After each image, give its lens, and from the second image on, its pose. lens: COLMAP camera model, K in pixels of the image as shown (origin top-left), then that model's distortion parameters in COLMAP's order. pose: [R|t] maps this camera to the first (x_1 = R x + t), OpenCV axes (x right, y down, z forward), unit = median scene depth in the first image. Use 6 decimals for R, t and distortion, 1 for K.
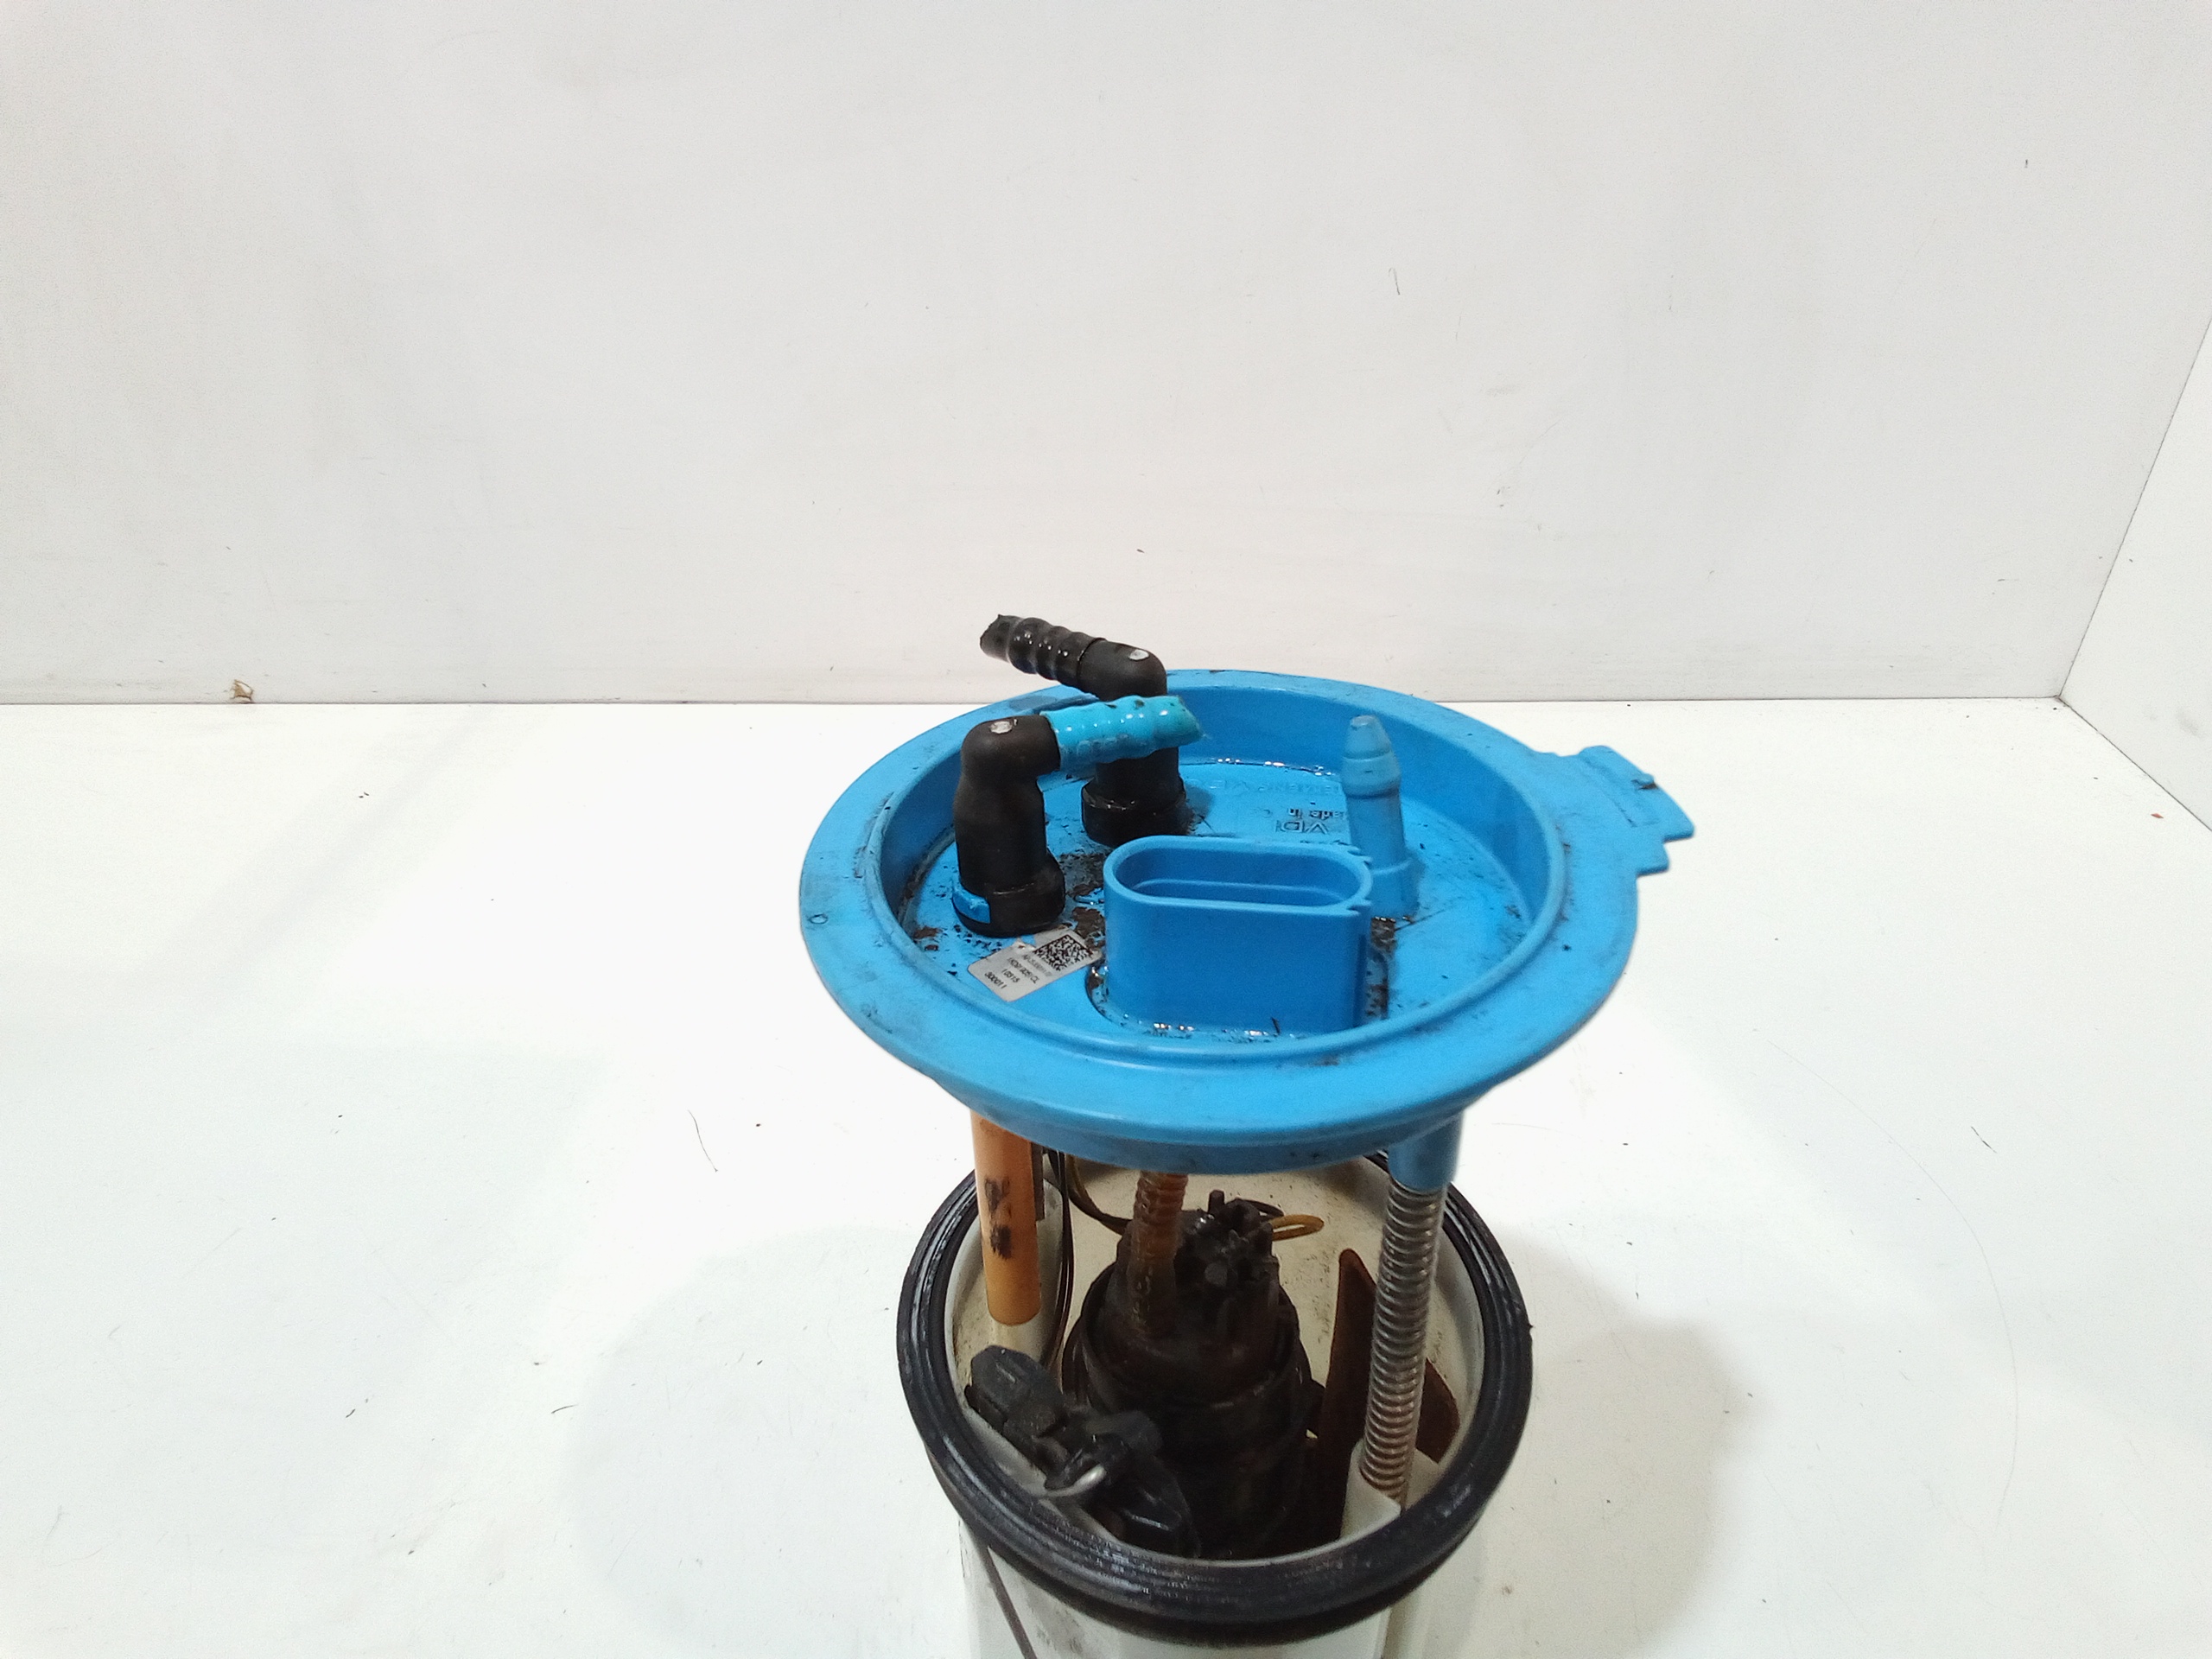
lens RADIAL K [[1620.4, 0, 1116.1], [0, 1620.4, 822.9], [0, 0, 1]] dist [0.063902, -0.090929]
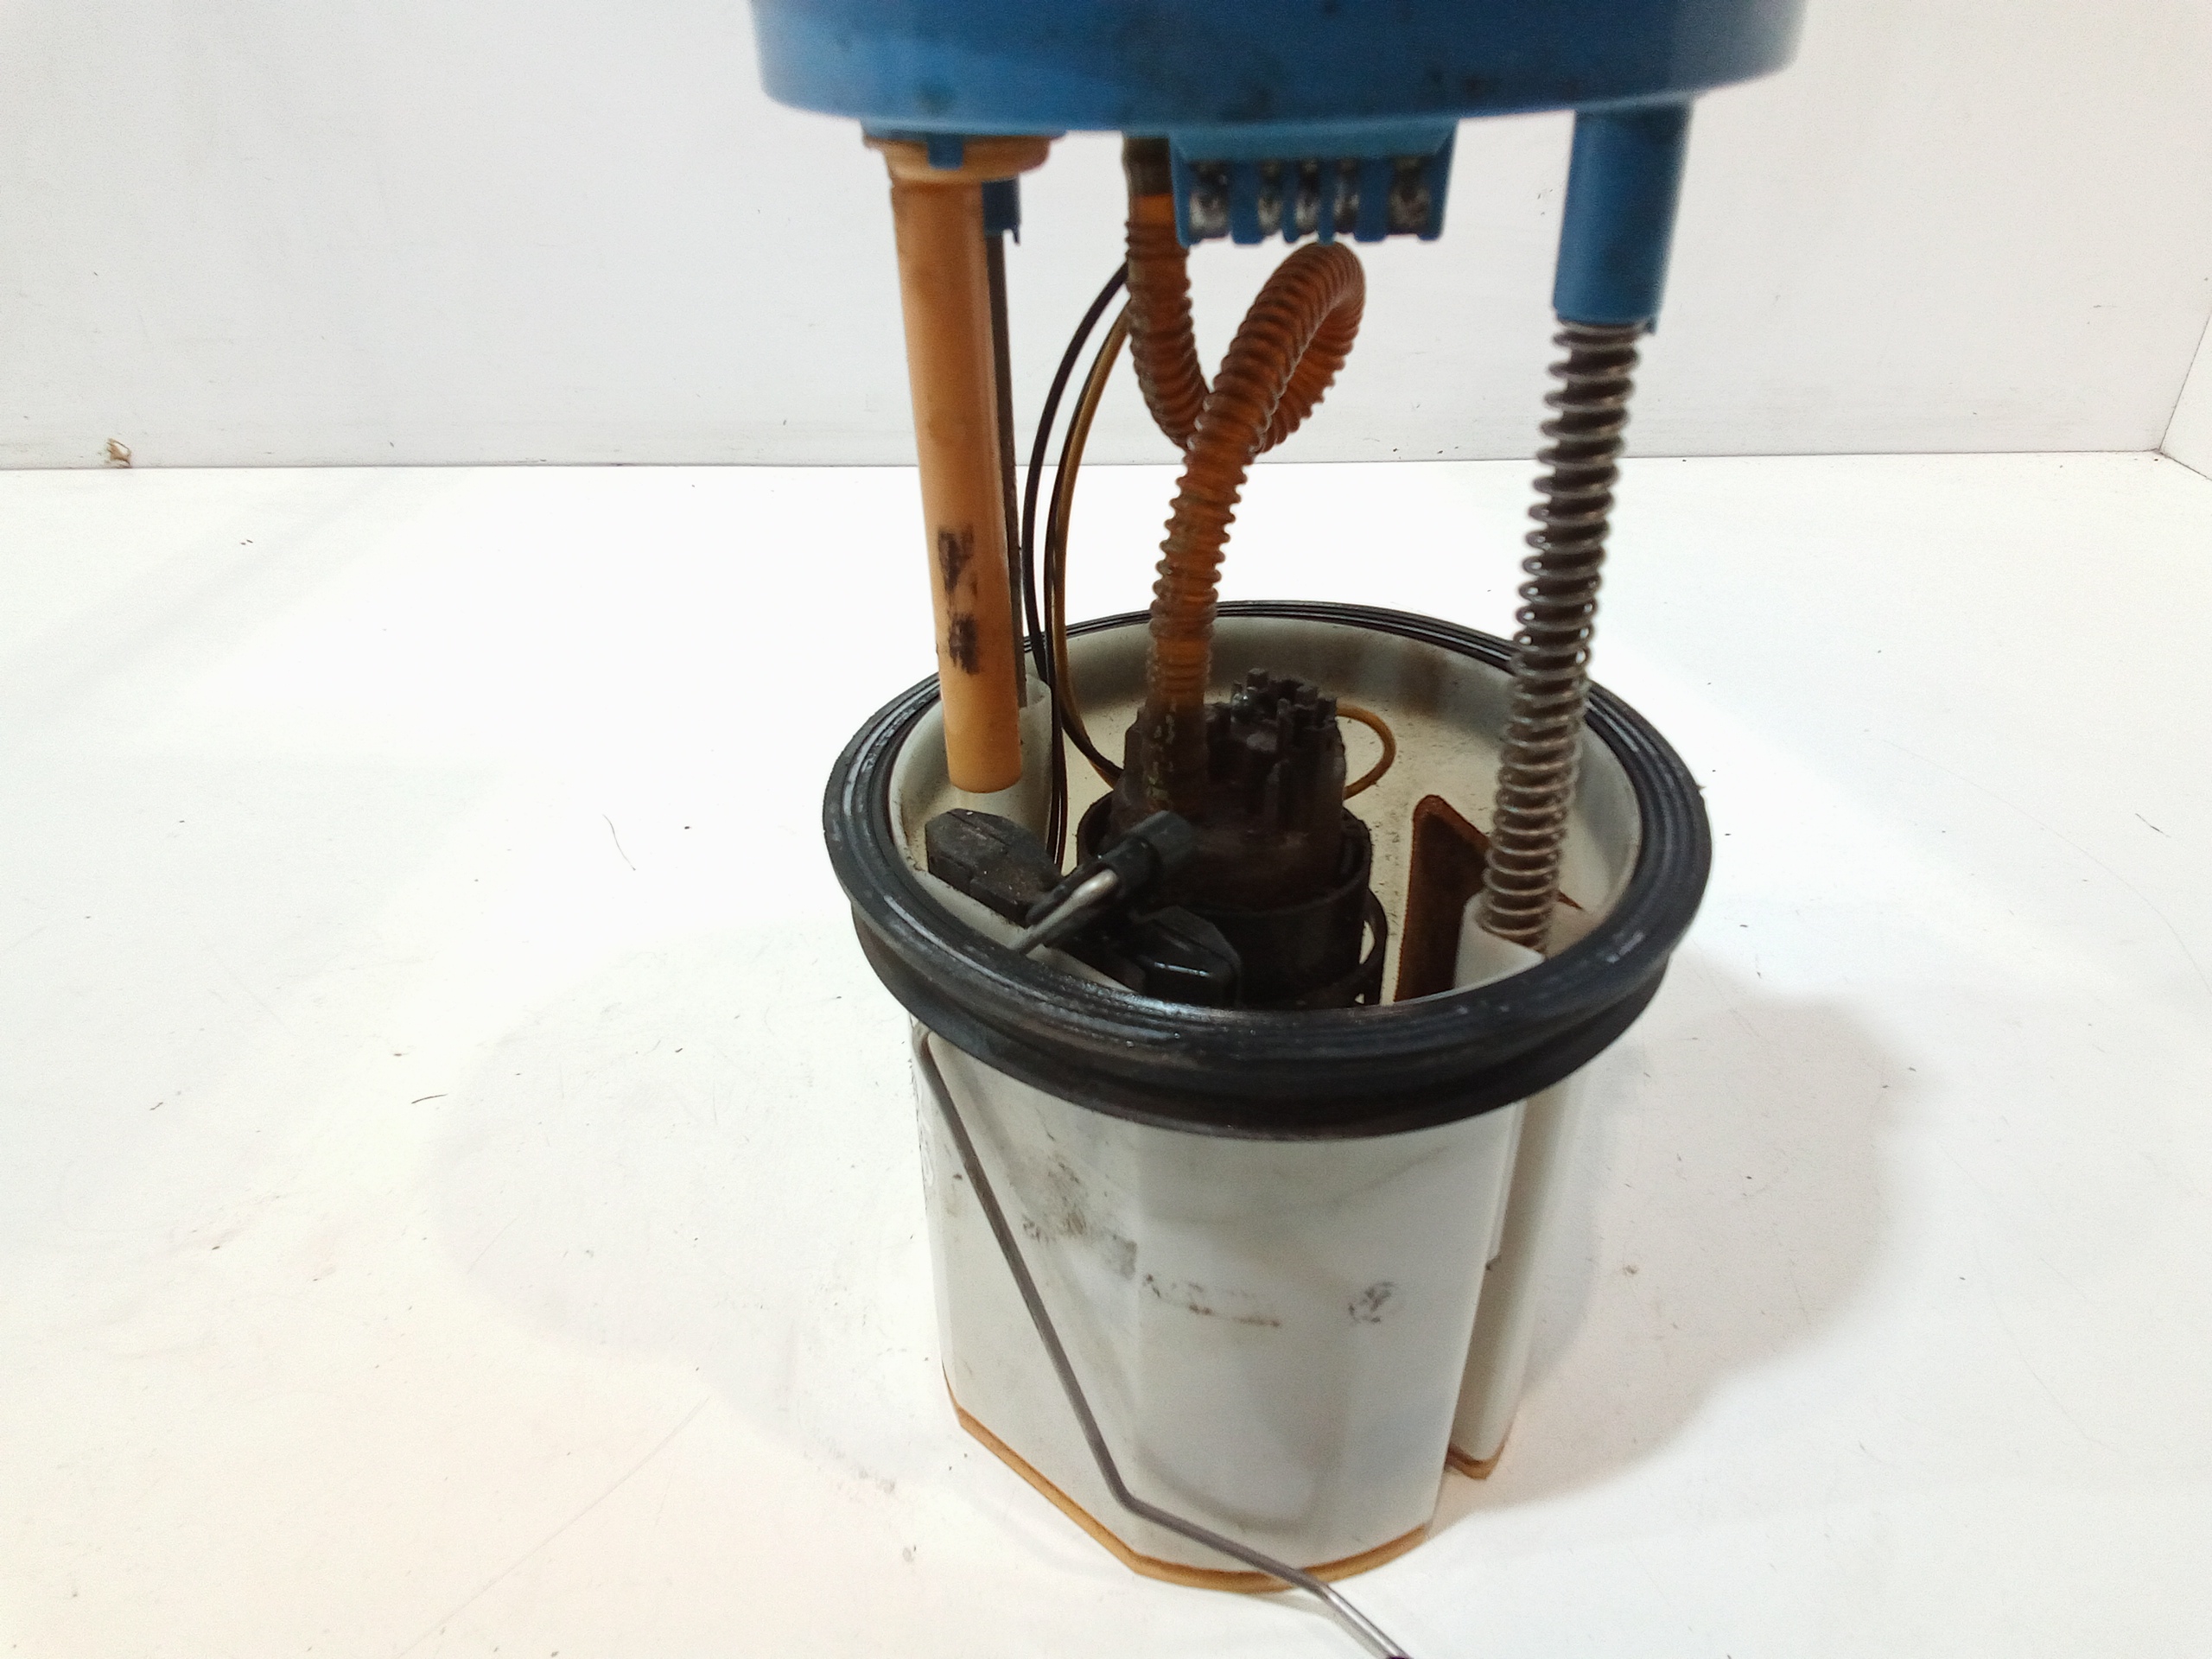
lens RADIAL K [[1620.4, 0, 1116.0], [0, 1620.4, 819.6], [0, 0, 1]] dist [0.063902, -0.090929]
pose [[0.999883, -0.013994, 0.006247, -0.007454], [0.014084, 0.999796, -0.014482, 0.266016], [-0.006043, 0.014569, 0.999876, 0.225516]]
